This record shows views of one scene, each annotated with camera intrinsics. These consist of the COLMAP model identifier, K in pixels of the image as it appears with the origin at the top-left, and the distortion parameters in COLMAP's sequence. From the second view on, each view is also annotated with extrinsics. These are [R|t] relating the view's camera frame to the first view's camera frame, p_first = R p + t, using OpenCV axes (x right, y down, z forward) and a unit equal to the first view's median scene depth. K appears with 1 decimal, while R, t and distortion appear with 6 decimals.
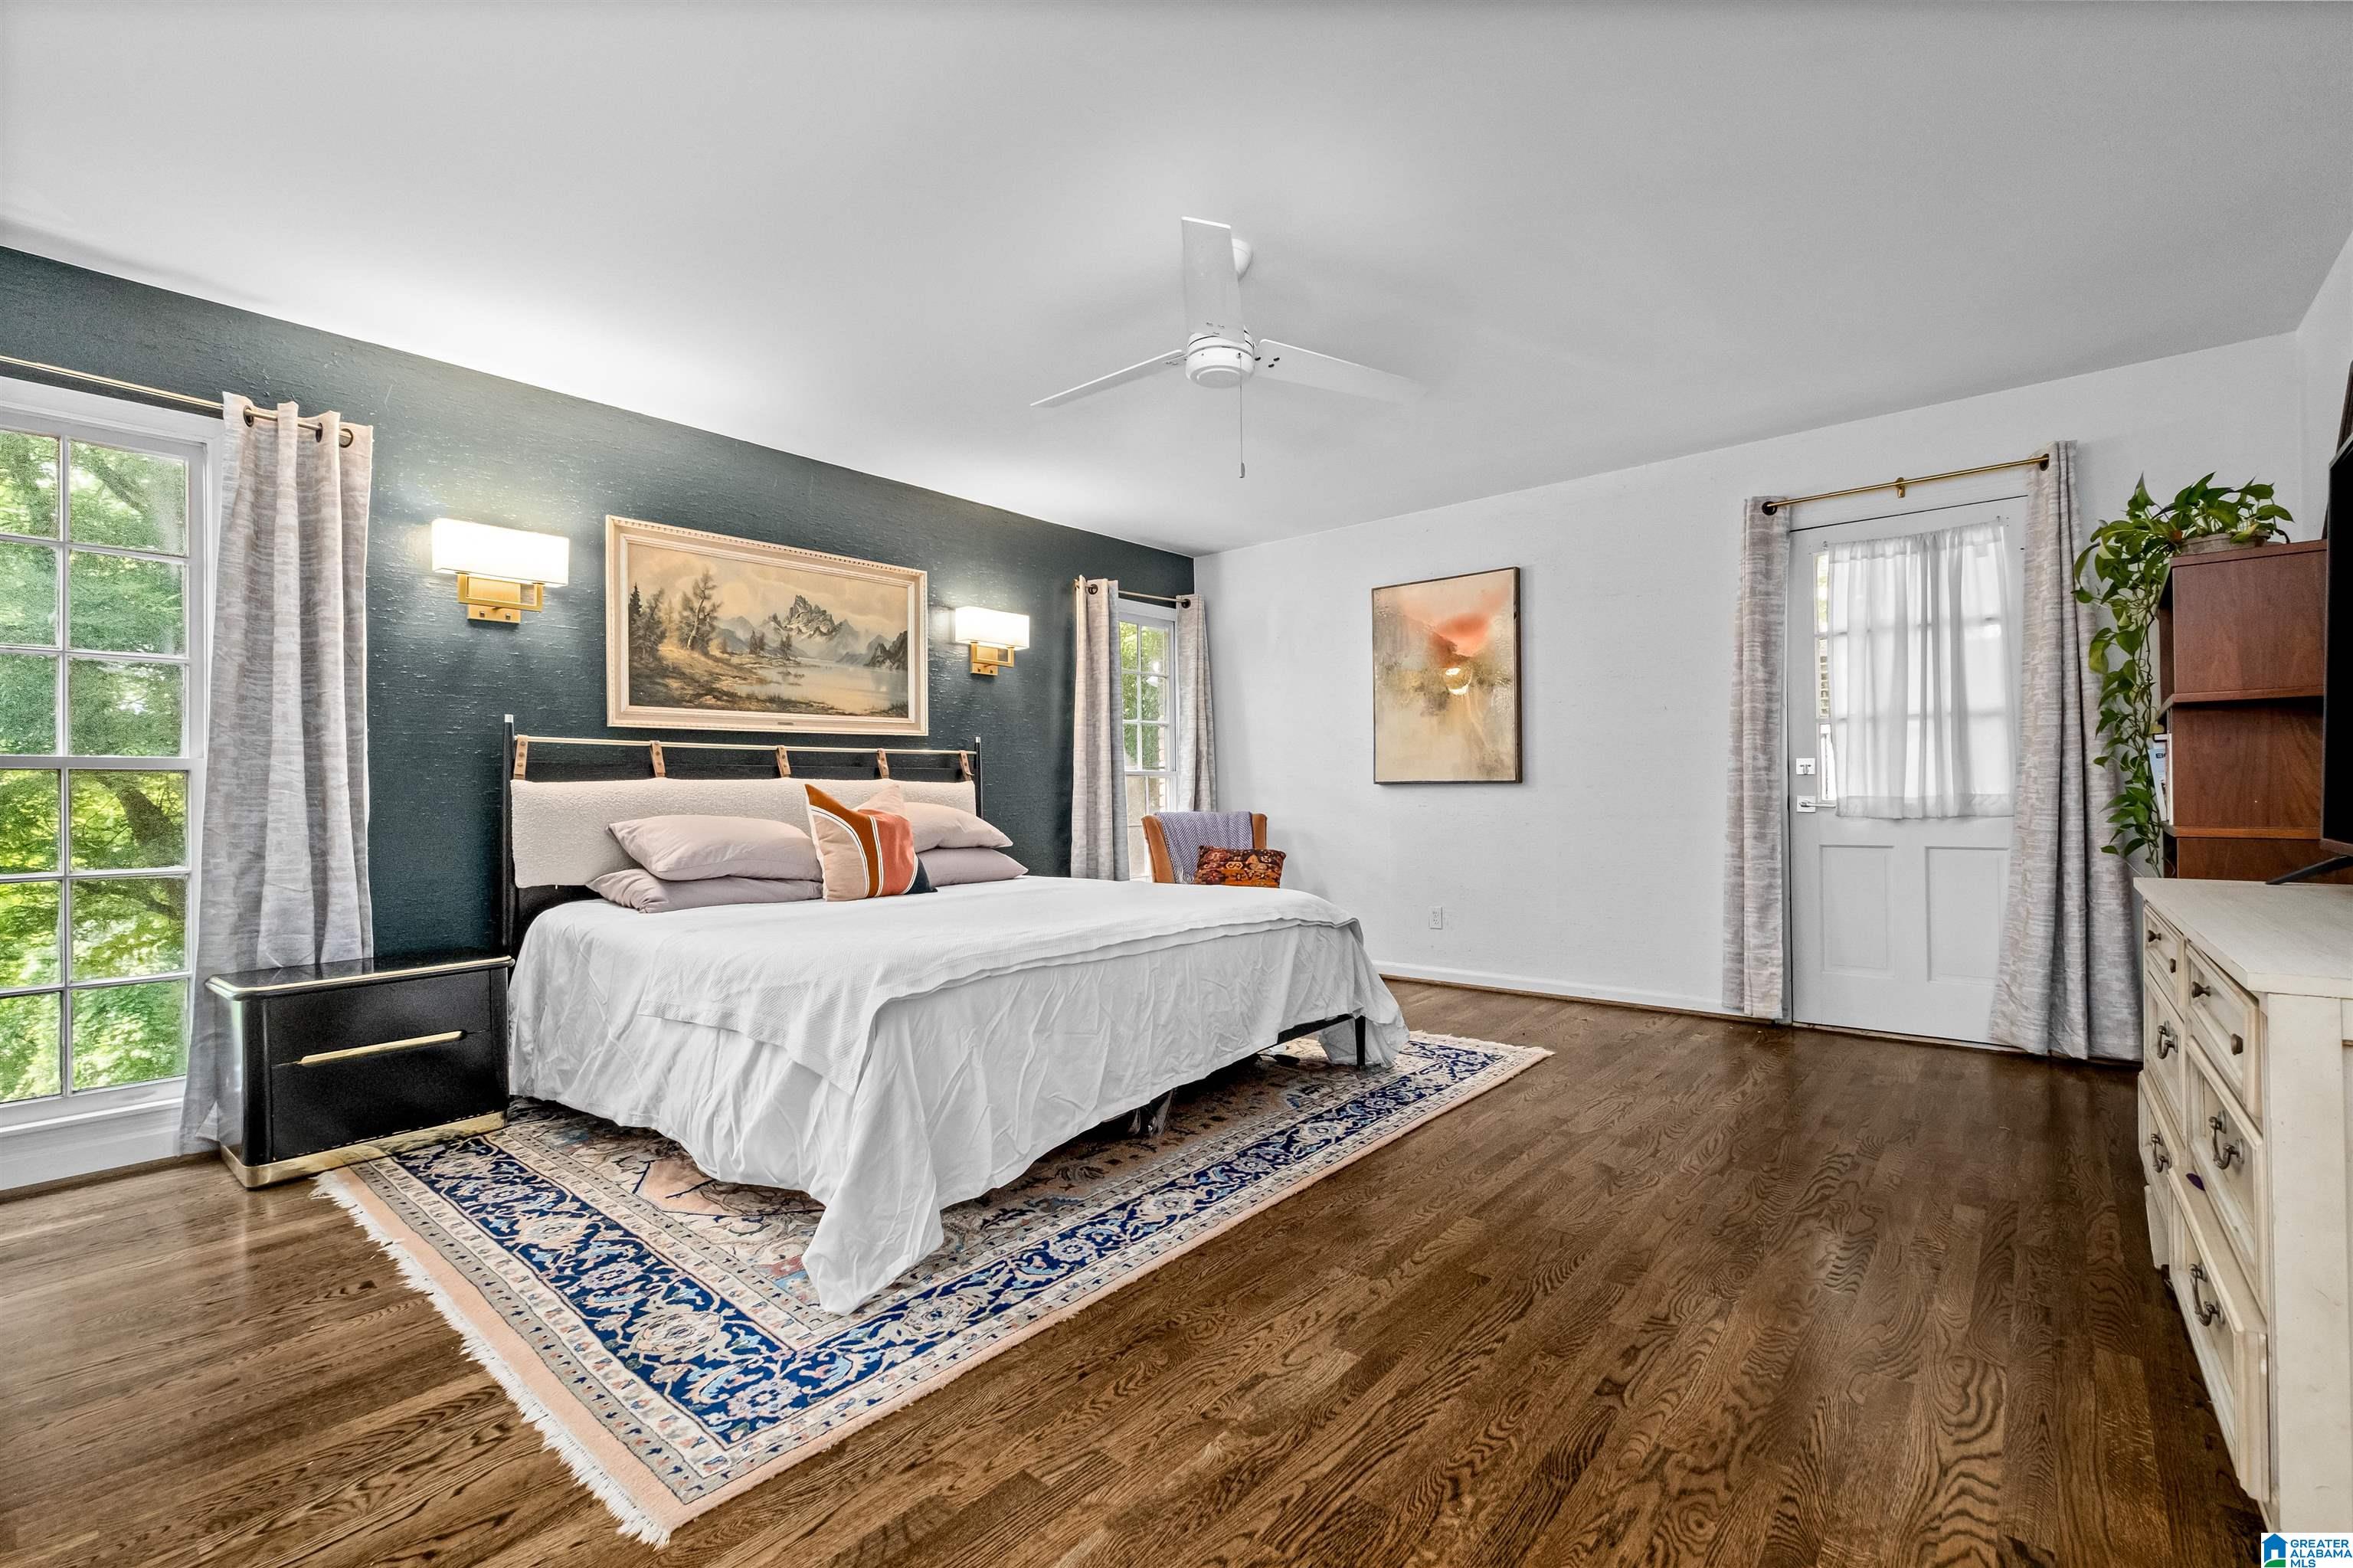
lens RADIAL K [[1020.2, 0, 1174.5], [0, 1020.2, 789.1], [0, 0, 1]] dist [0.000075, -0.000076]
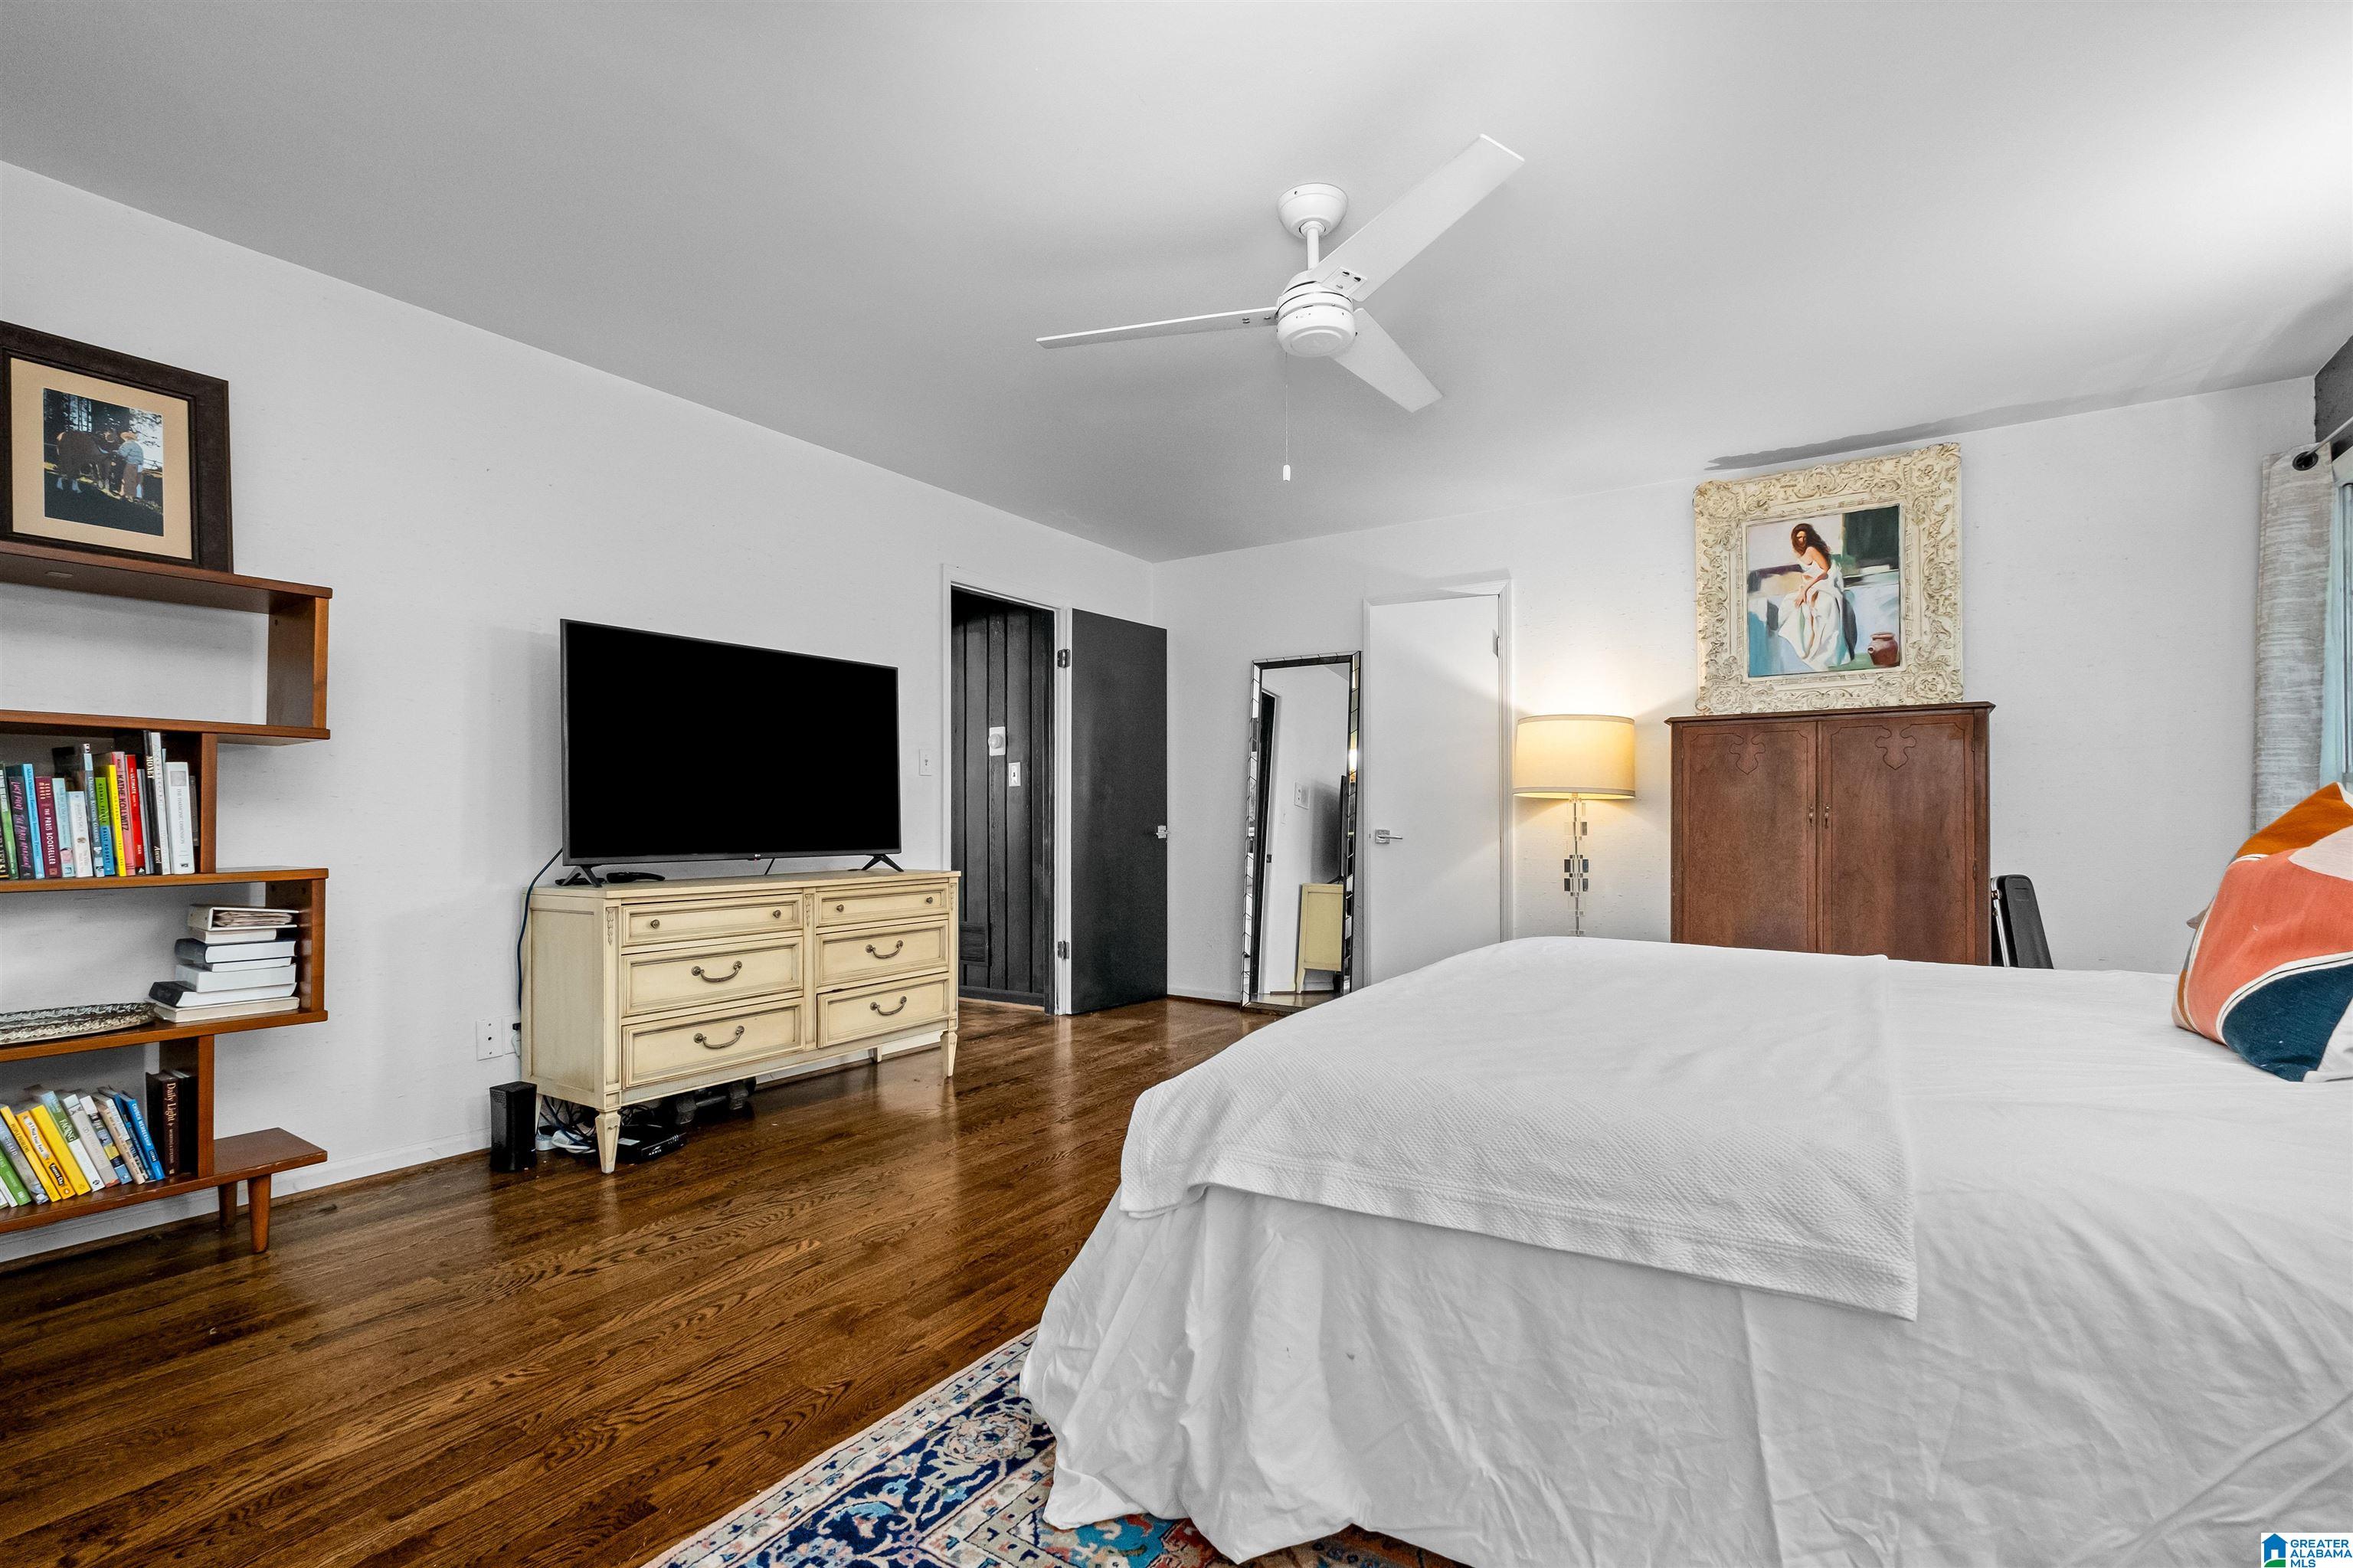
lens RADIAL K [[1057.1, 0, 1175.0], [0, 1057.1, 792.6], [0, 0, 1]] dist [-0.001074, 0.000092]
pose [[-0.990996, 0.000146, -0.133895, 0.207908], [0.003184, 0.999742, -0.022472, 0.009143], [0.133857, -0.022696, -0.990741, 1.321320]]
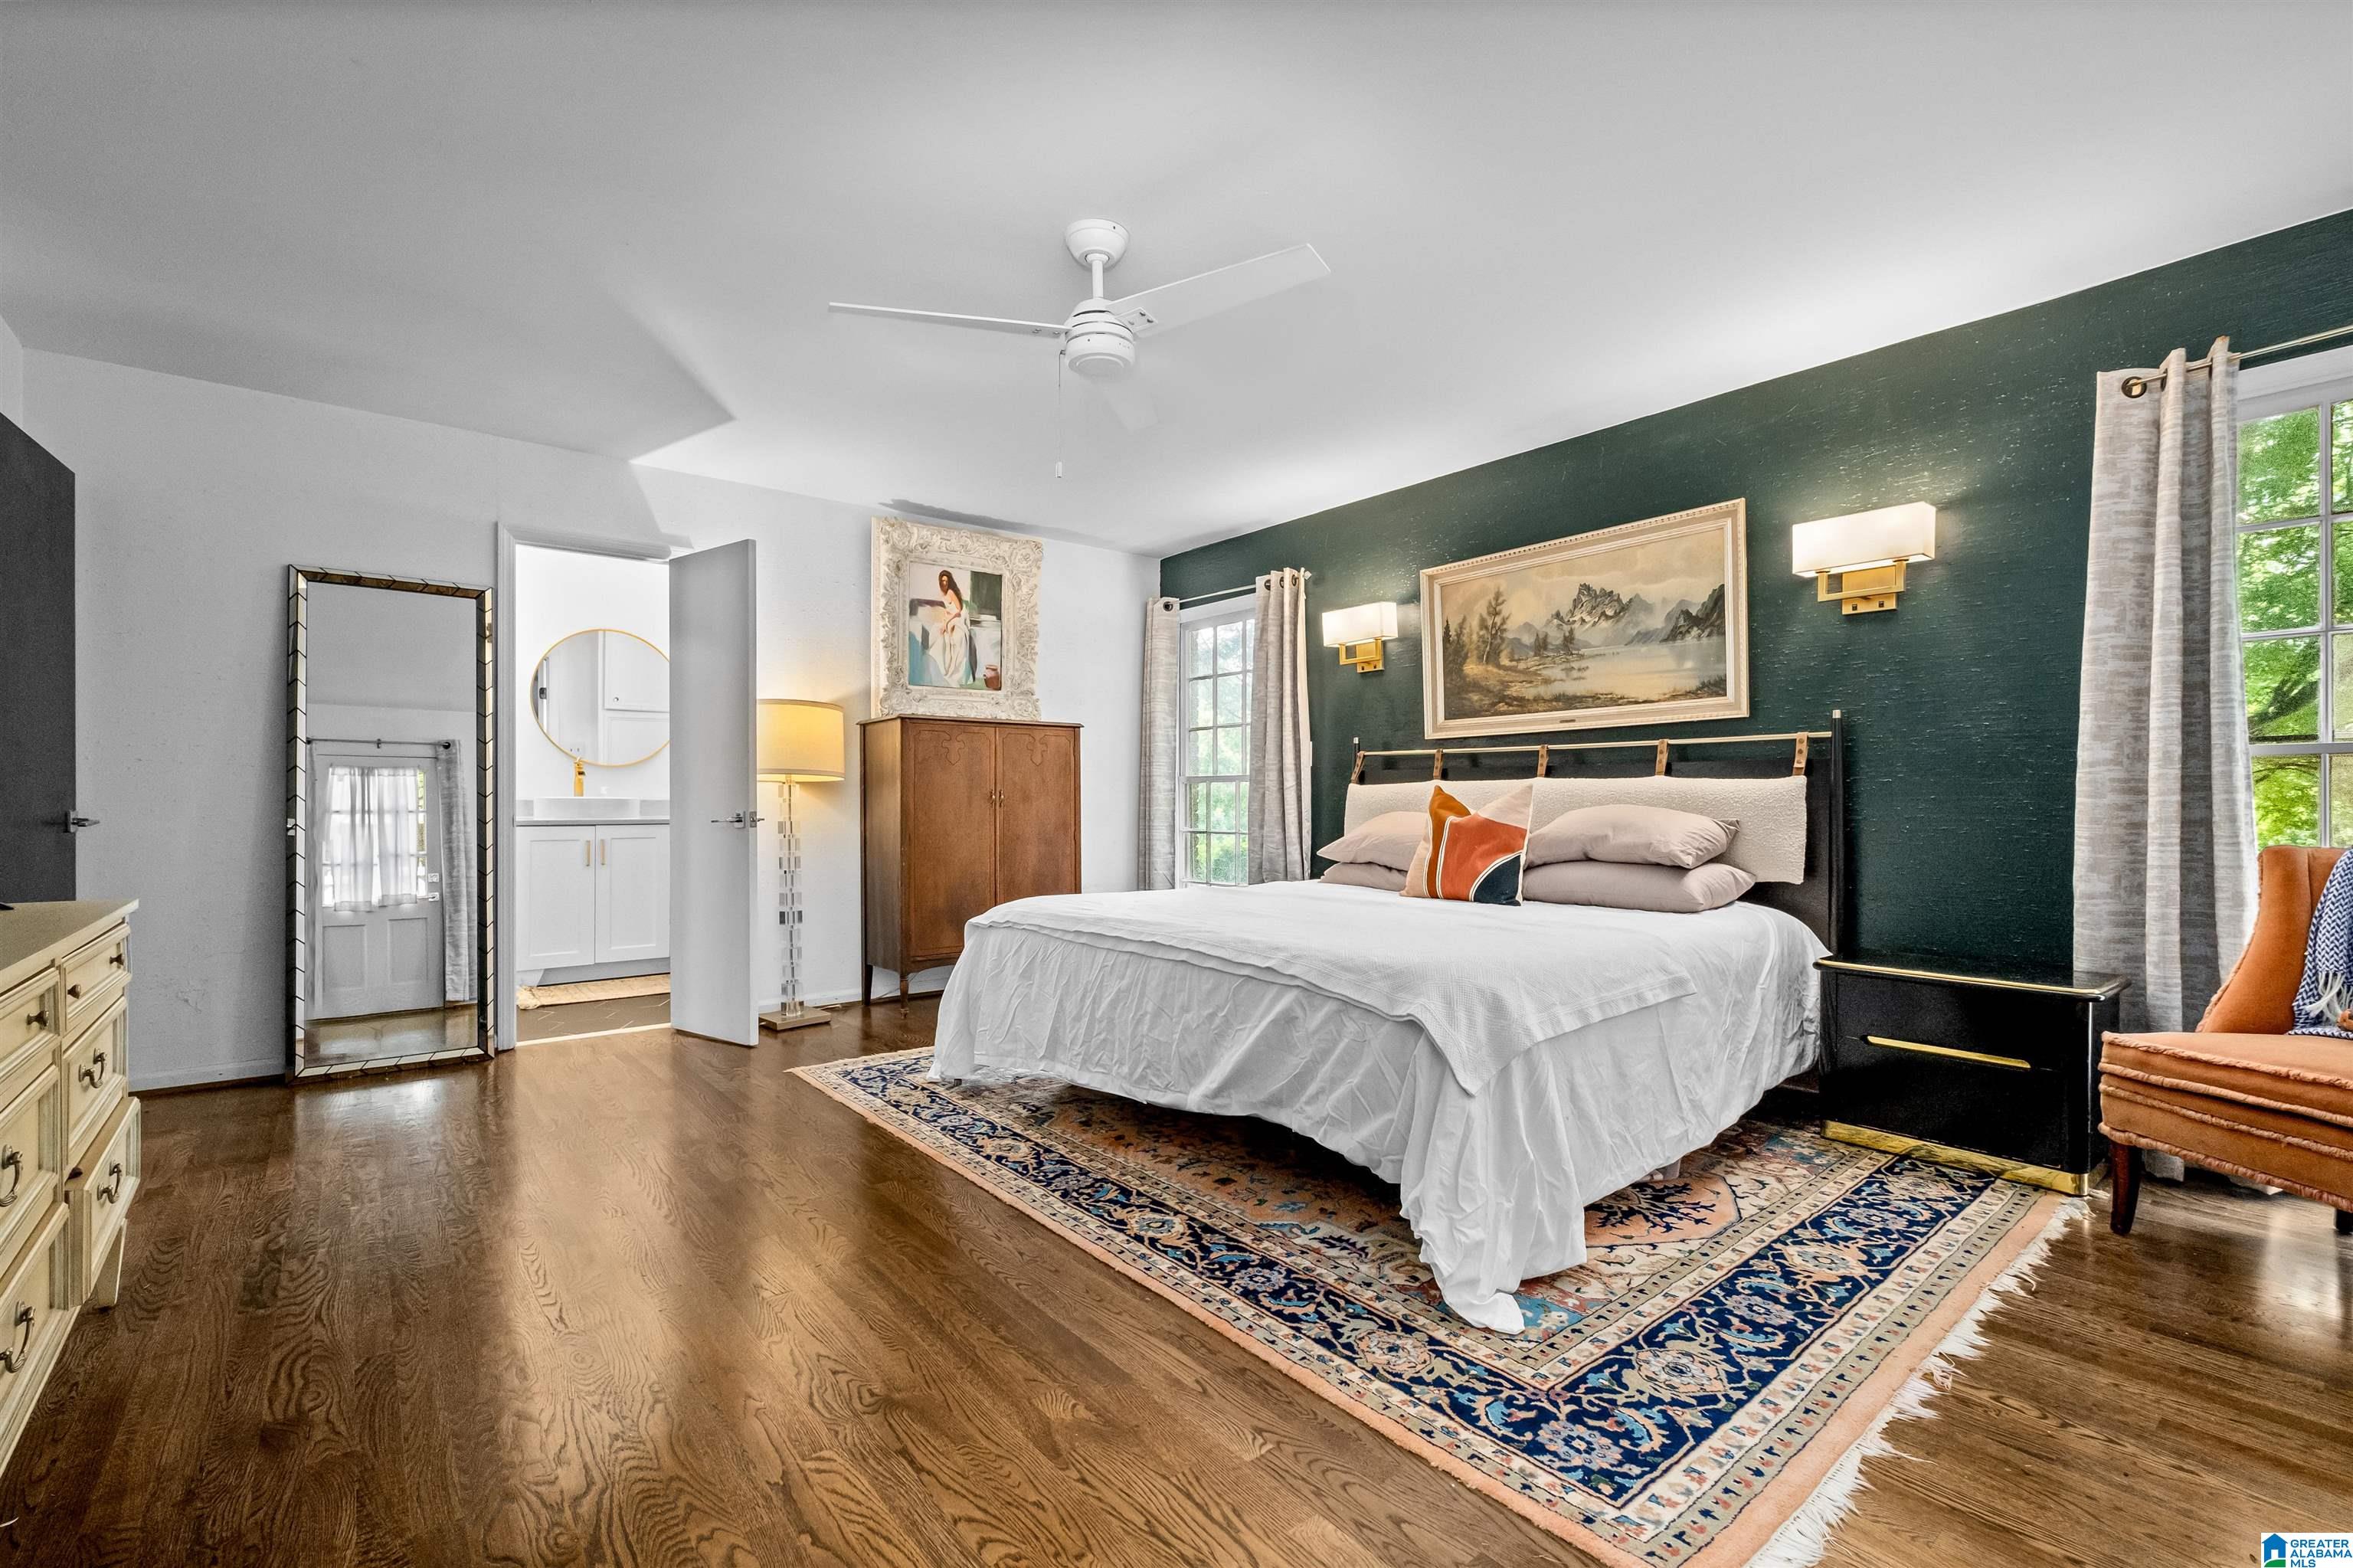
lens RADIAL K [[1020.2, 0, 1174.5], [0, 1020.2, 789.1], [0, 0, 1]] dist [0.000075, -0.000076]
pose [[-0.173725, -0.007288, -0.984767, 0.689448], [-0.002028, 0.999973, -0.007043, 0.008094], [0.984792, 0.000773, -0.173735, 0.875274]]
